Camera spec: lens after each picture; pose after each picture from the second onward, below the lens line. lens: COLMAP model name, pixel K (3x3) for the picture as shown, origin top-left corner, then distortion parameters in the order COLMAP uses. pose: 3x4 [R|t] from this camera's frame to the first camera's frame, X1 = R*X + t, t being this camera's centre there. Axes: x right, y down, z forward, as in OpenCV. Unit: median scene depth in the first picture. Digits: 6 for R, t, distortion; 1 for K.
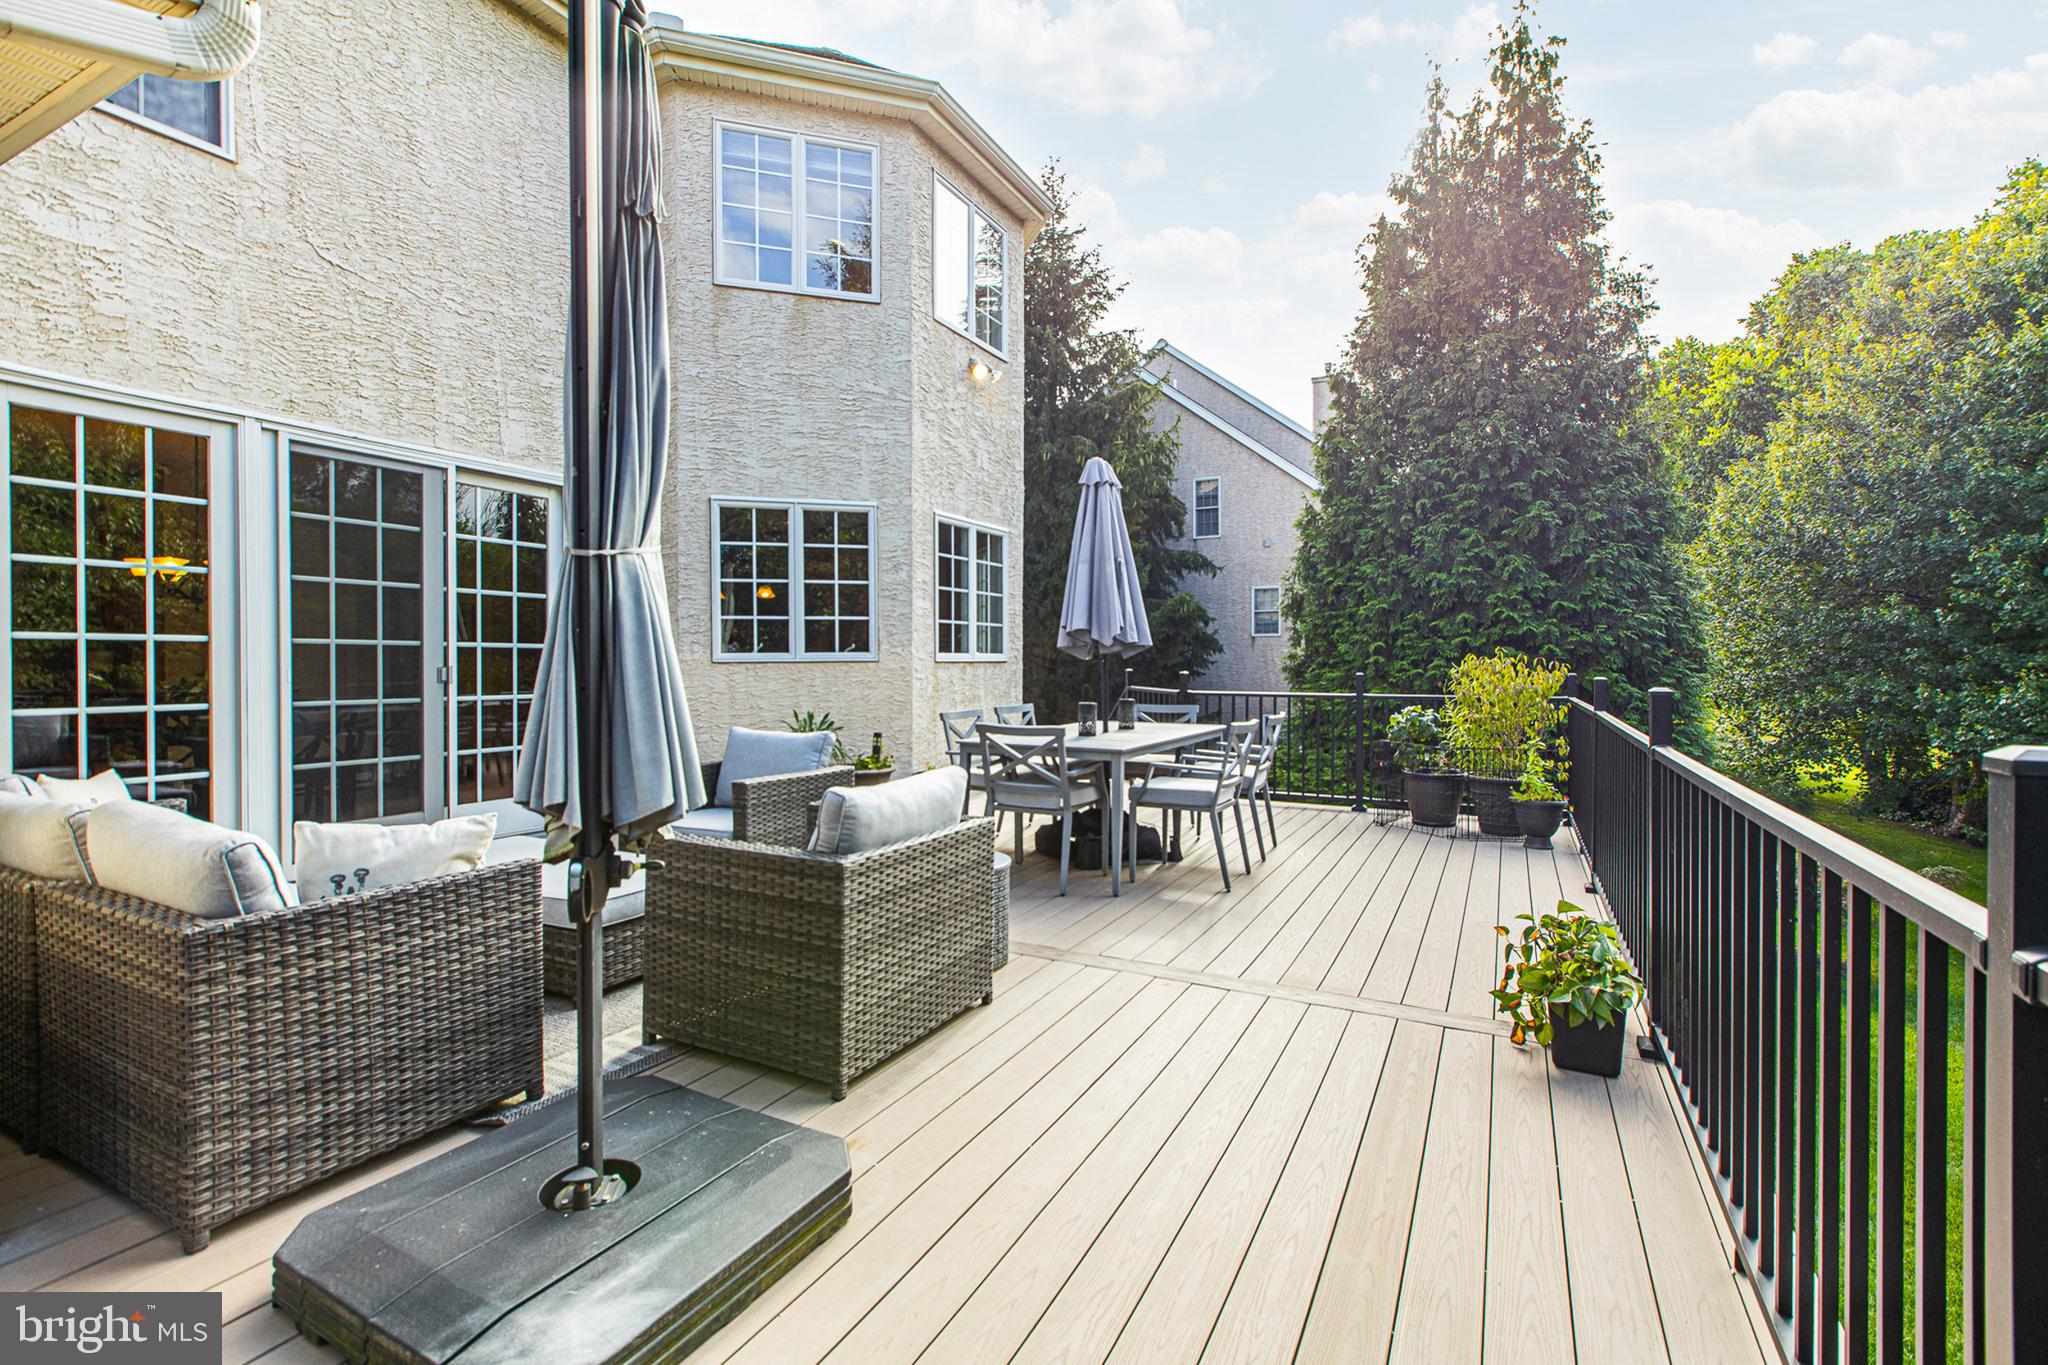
lens RADIAL K [[929.1, 0, 1024.0], [0, 929.1, 682.5], [0, 0, 1]] dist [-0.000292, -0.000032]
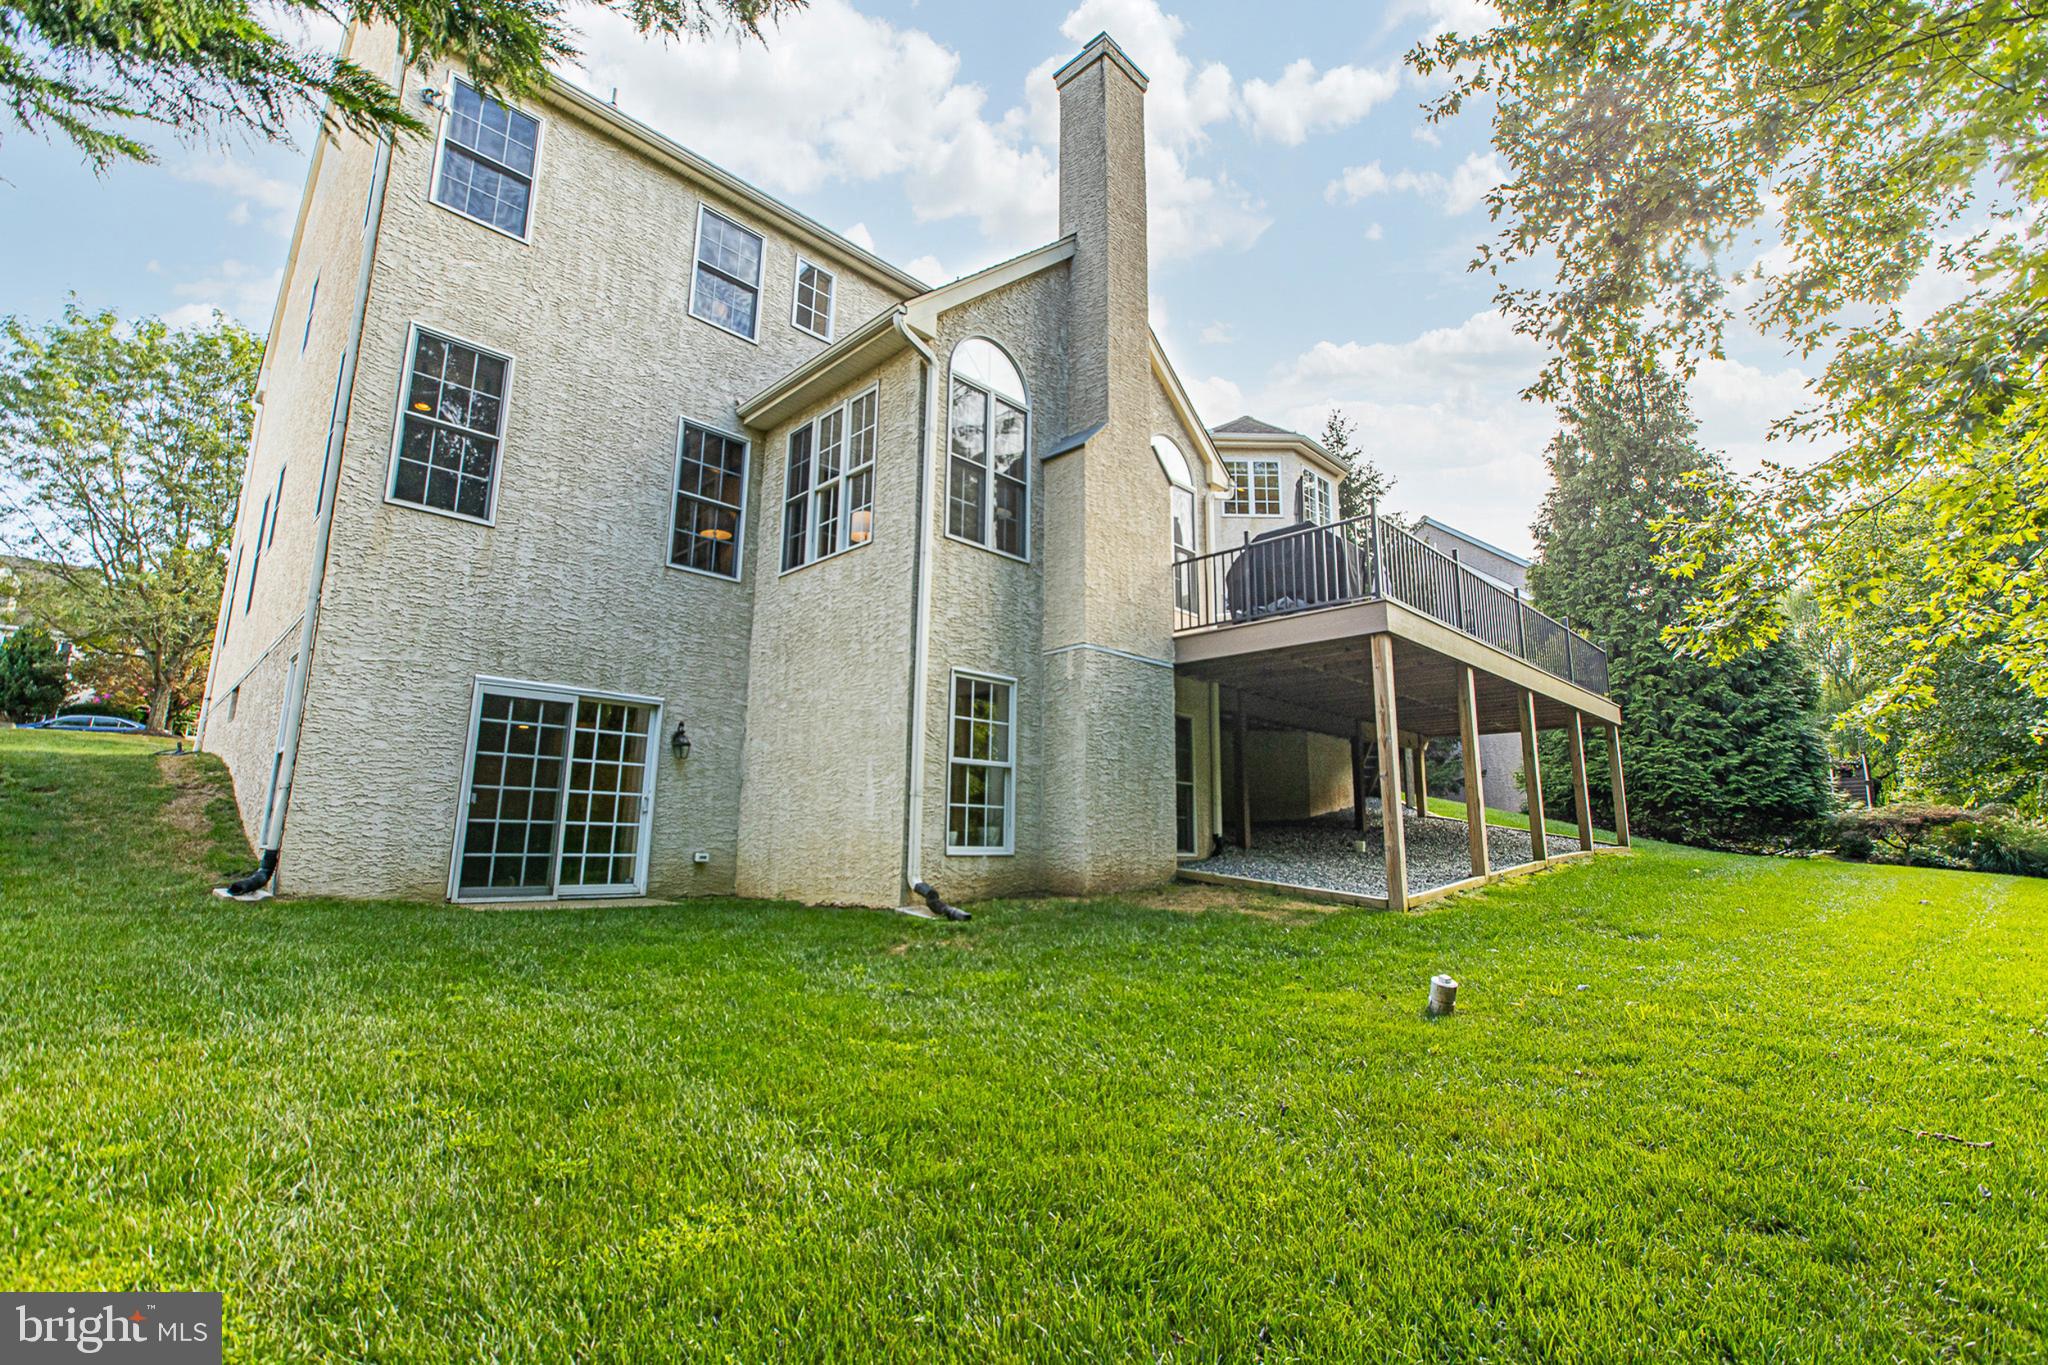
lens RADIAL K [[929.1, 0, 1024.0], [0, 929.1, 682.5], [0, 0, 1]] dist [-0.000292, -0.000032]
pose [[0.958599, -0.048365, -0.280621, -0.072231], [-0.007072, 0.981123, -0.193254, 0.236538], [0.284671, 0.187238, 0.940162, -0.687861]]
